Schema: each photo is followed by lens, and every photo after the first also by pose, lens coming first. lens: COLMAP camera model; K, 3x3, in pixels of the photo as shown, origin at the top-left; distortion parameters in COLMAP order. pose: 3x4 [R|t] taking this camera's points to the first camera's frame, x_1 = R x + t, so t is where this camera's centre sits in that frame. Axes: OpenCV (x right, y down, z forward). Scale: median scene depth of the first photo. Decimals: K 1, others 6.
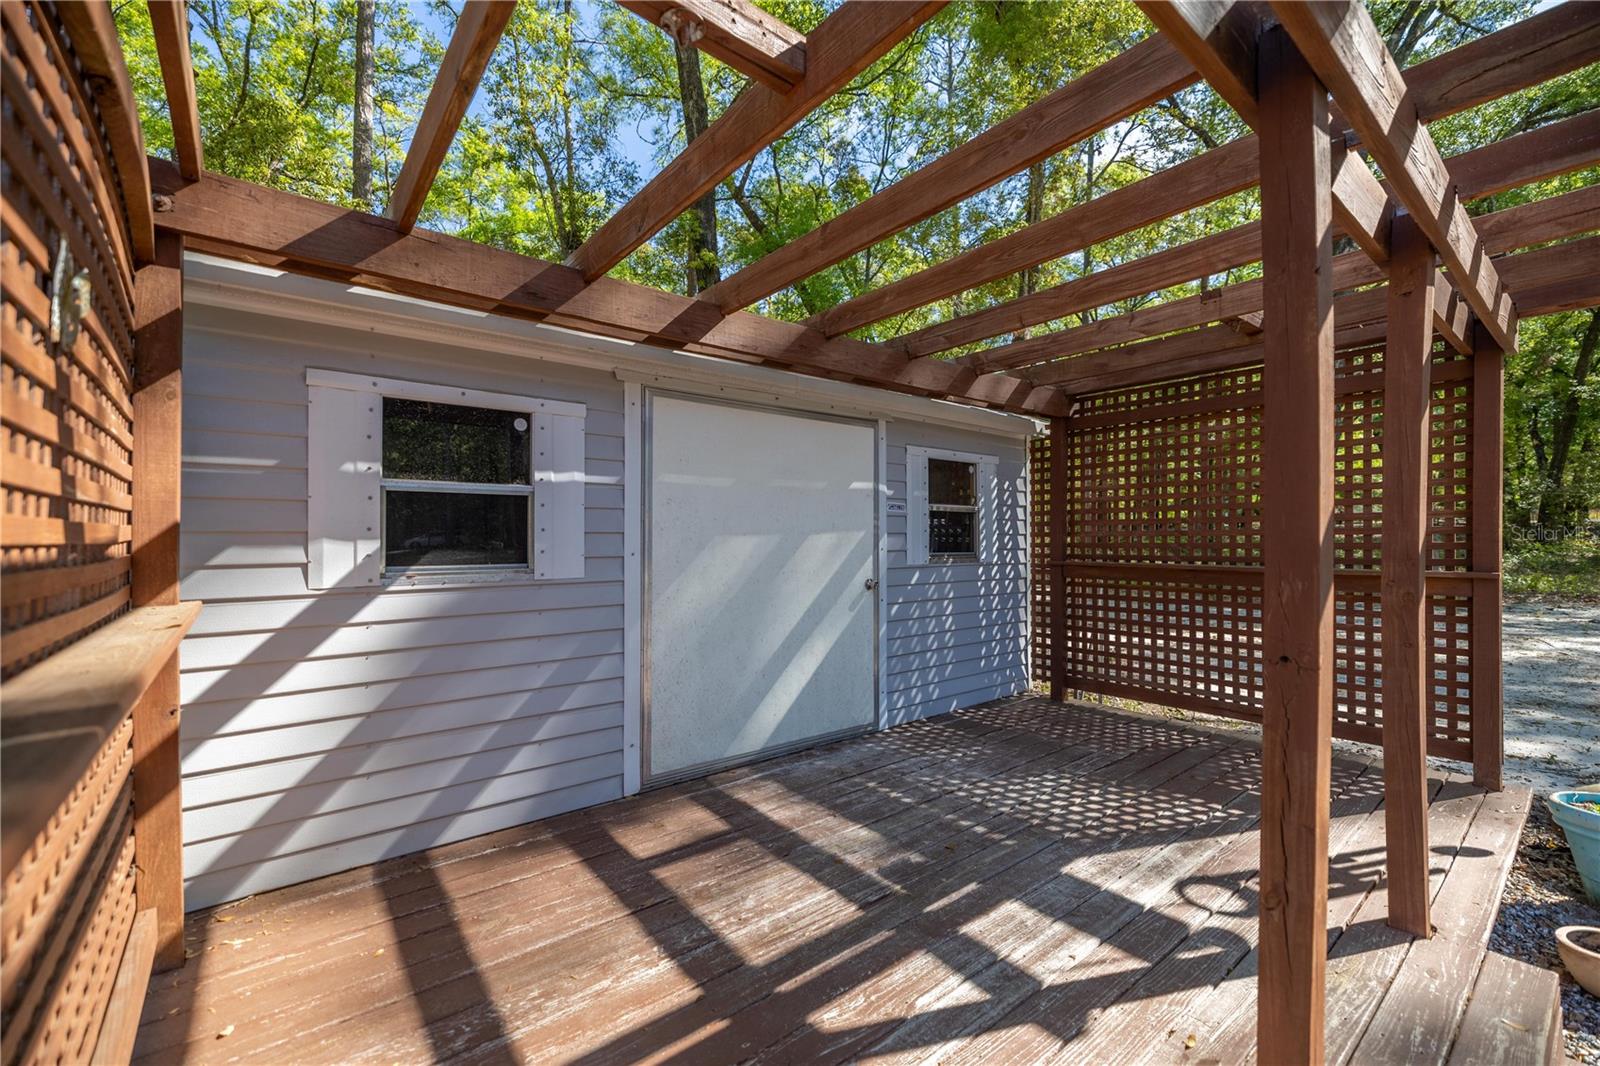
lens RADIAL K [[672.2, 0, 802.3], [0, 672.2, 532.3], [0, 0, 1]] dist [-0.000499, -0.000031]
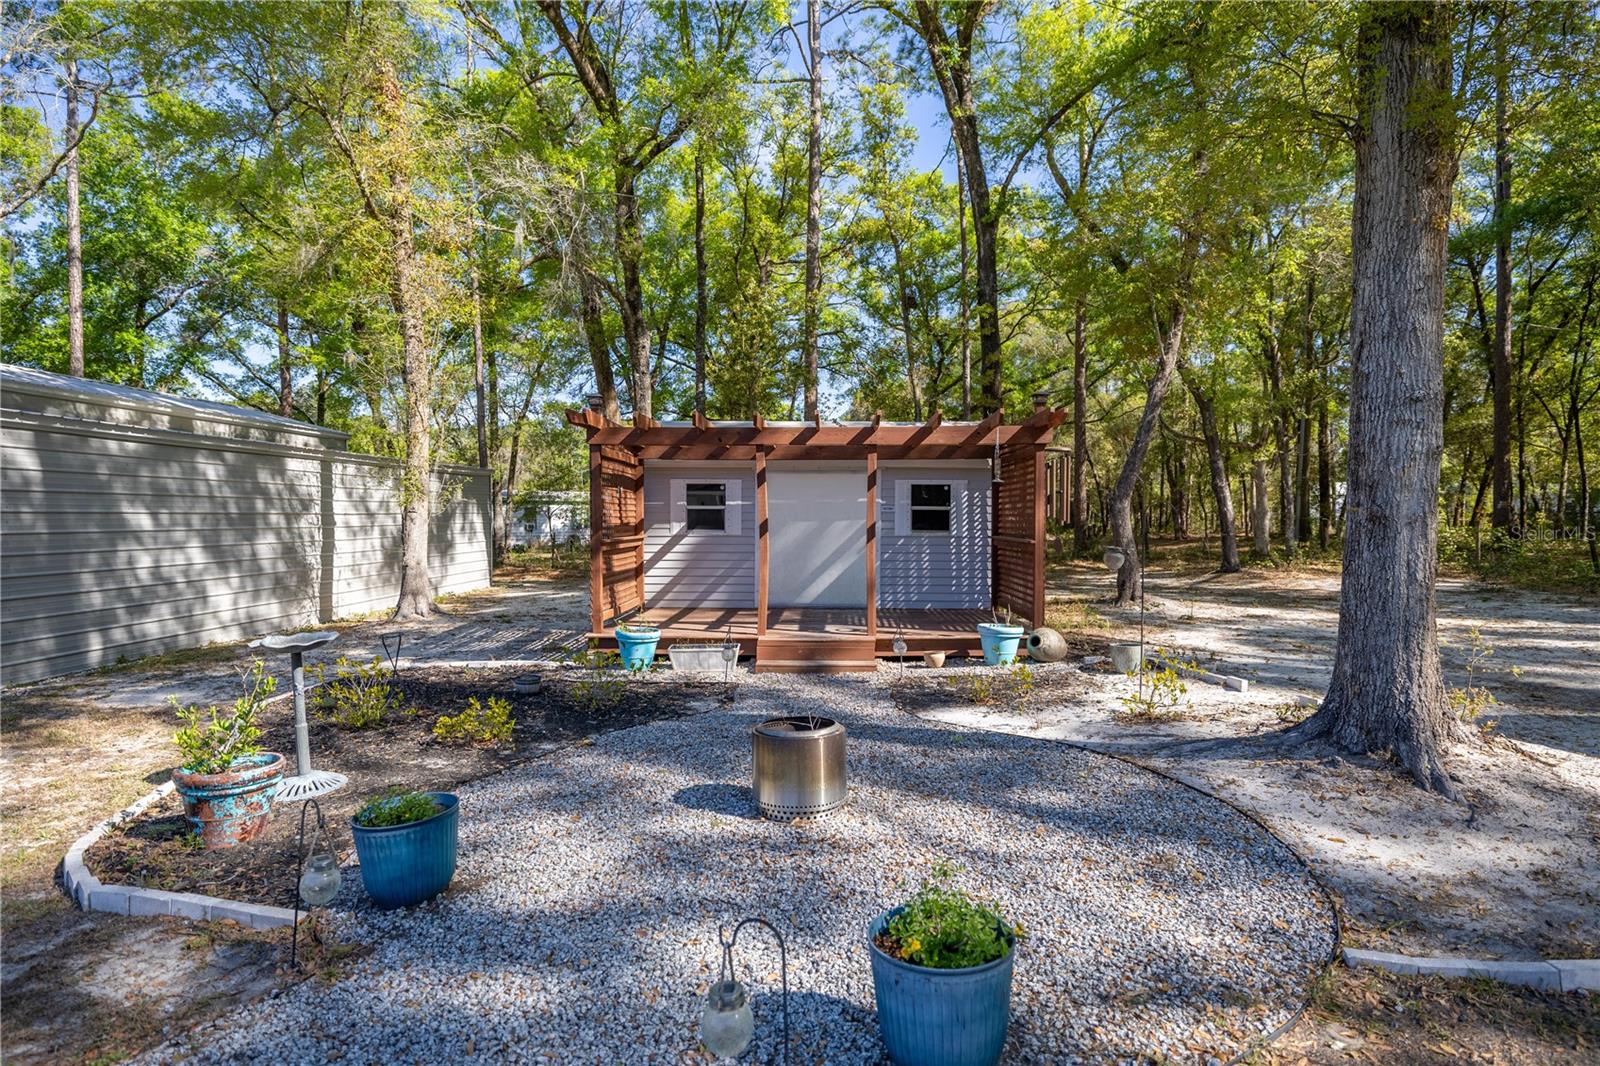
lens RADIAL K [[860.2, 0, 802.9], [0, 860.2, 527.9], [0, 0, 1]] dist [-0.003381, -0.000462]
pose [[0.771053, 0.002518, -0.636766, 2.768386], [0.001478, 0.999982, 0.005743, 0.014623], [0.636770, -0.005369, 0.771035, -2.159690]]
